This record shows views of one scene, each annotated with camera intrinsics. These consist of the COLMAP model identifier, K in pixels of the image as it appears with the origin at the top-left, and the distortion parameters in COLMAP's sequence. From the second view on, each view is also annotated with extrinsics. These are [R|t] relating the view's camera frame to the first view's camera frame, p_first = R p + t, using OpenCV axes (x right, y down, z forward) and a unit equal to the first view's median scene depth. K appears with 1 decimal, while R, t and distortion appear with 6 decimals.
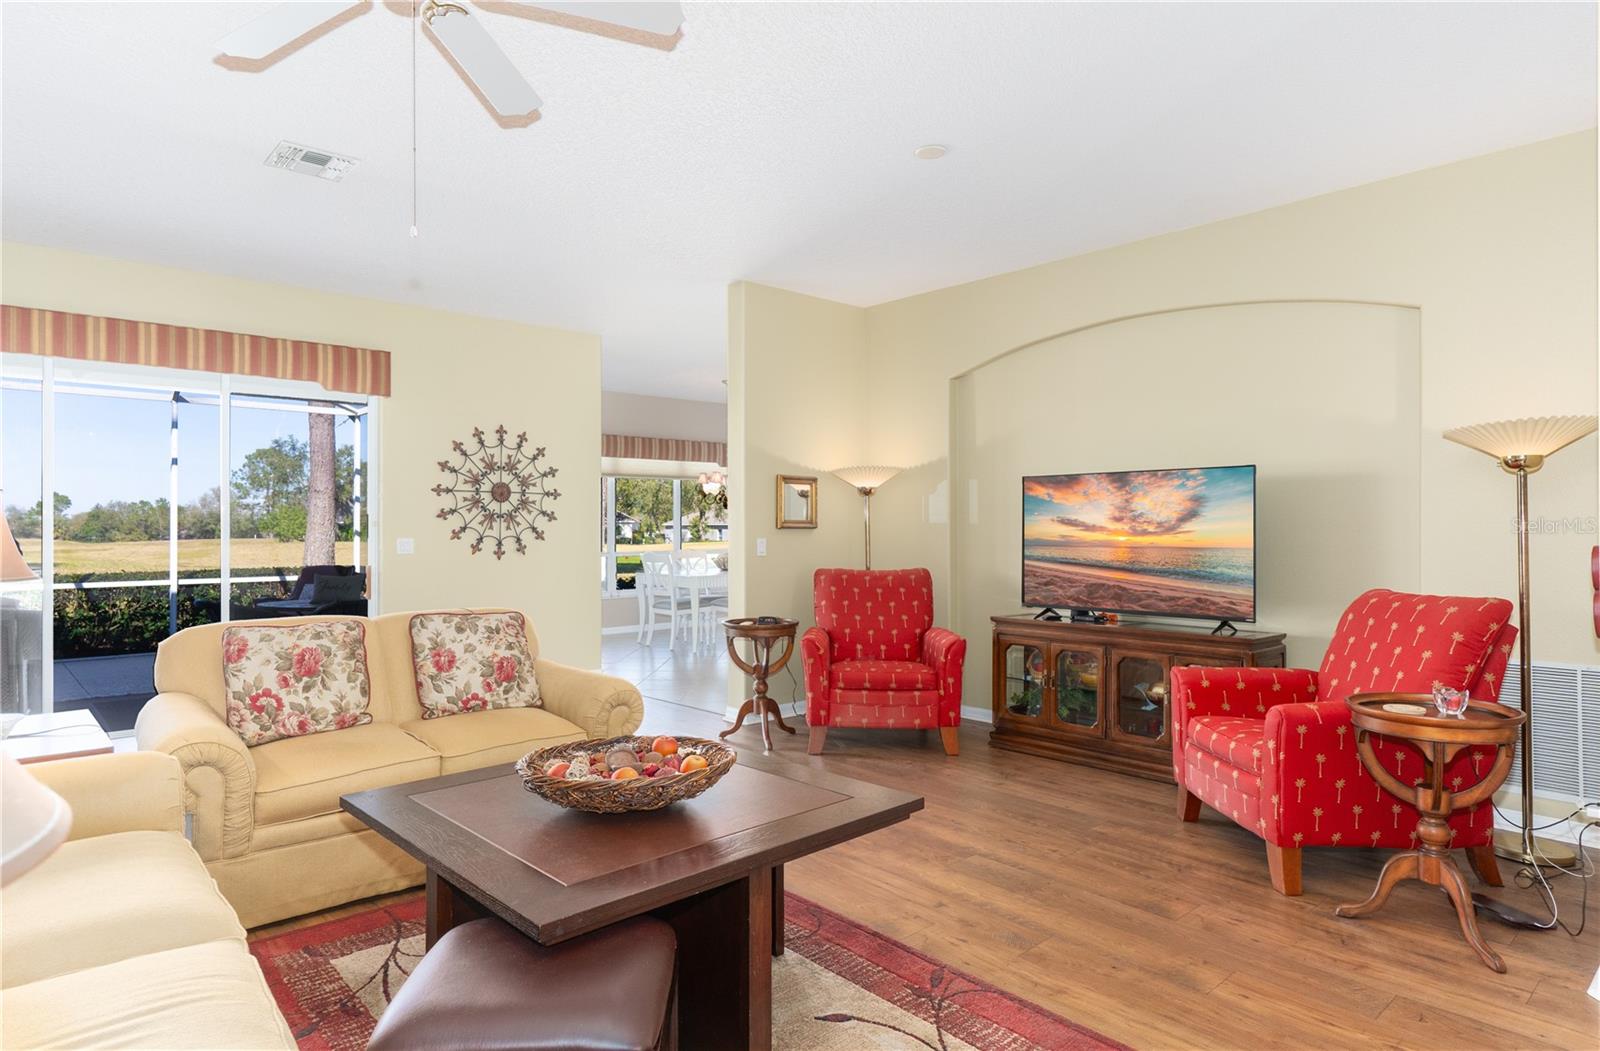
lens RADIAL K [[901.3, 0, 803.7], [0, 901.3, 523.8], [0, 0, 1]] dist [-0.001435, -0.001266]
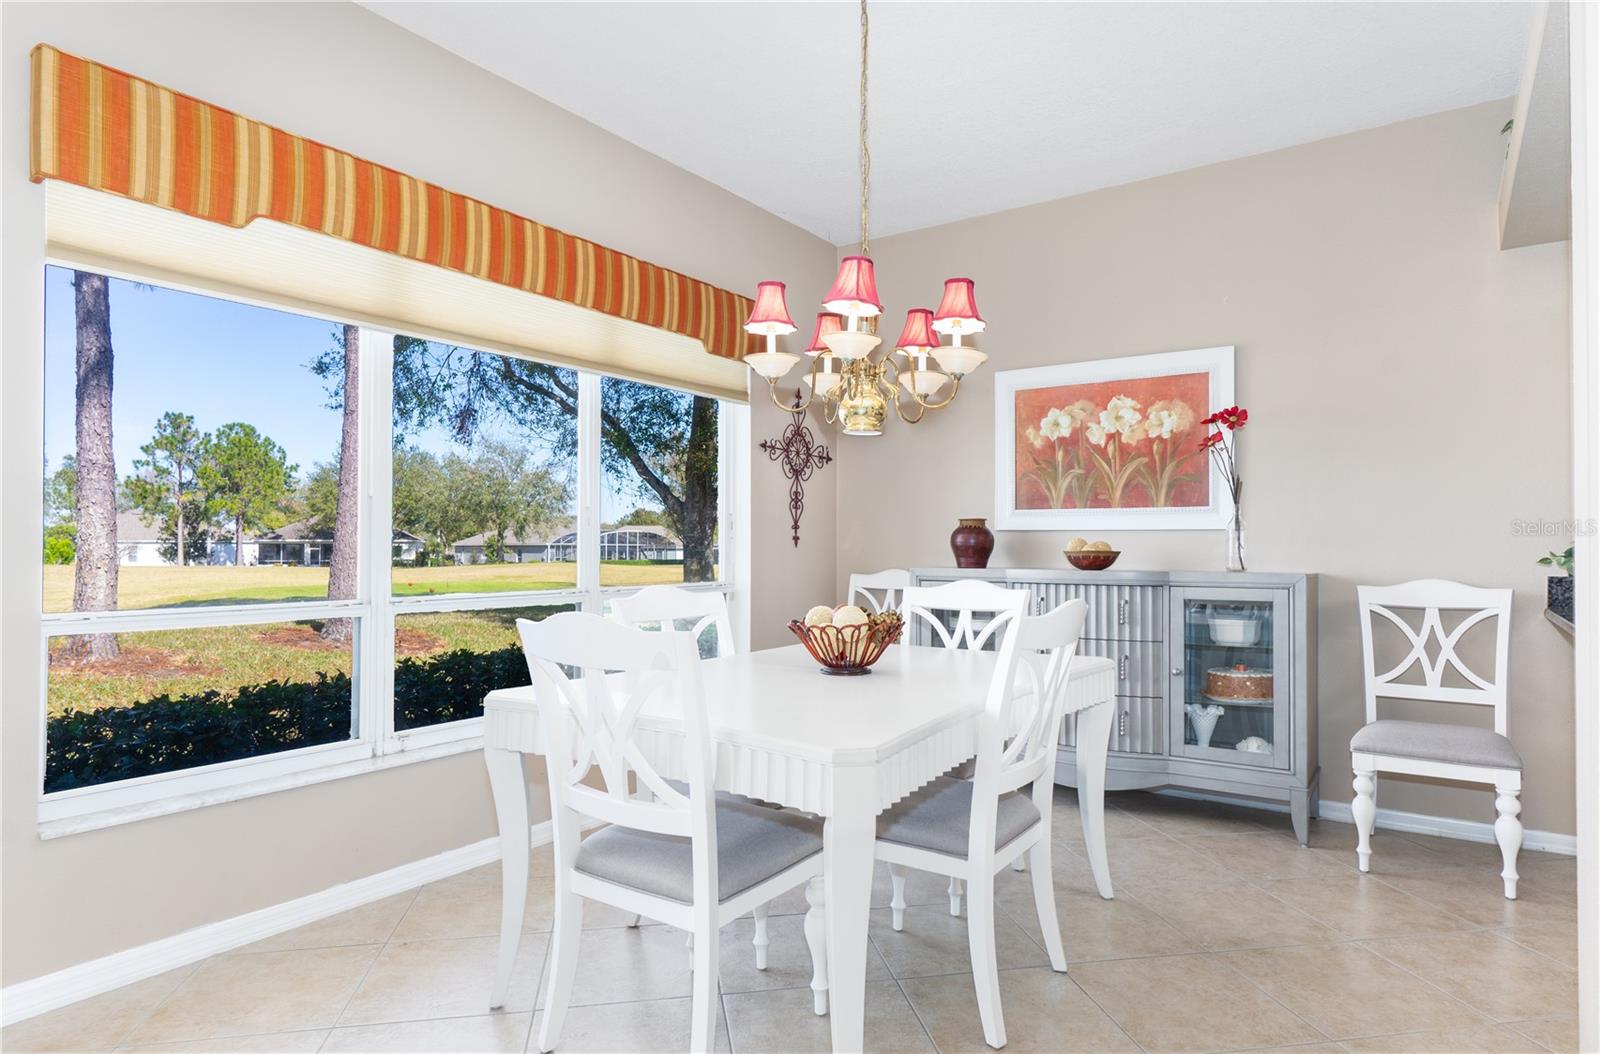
lens RADIAL K [[901.3, 0, 792.4], [0, 901.3, 537.3], [0, 0, 1]] dist [-0.001435, -0.001266]
pose [[0.978163, 0.003709, 0.207805, -0.143578], [-0.001767, 0.999953, -0.009534, 0.013887], [-0.207830, 0.008959, 0.978124, 0.691335]]
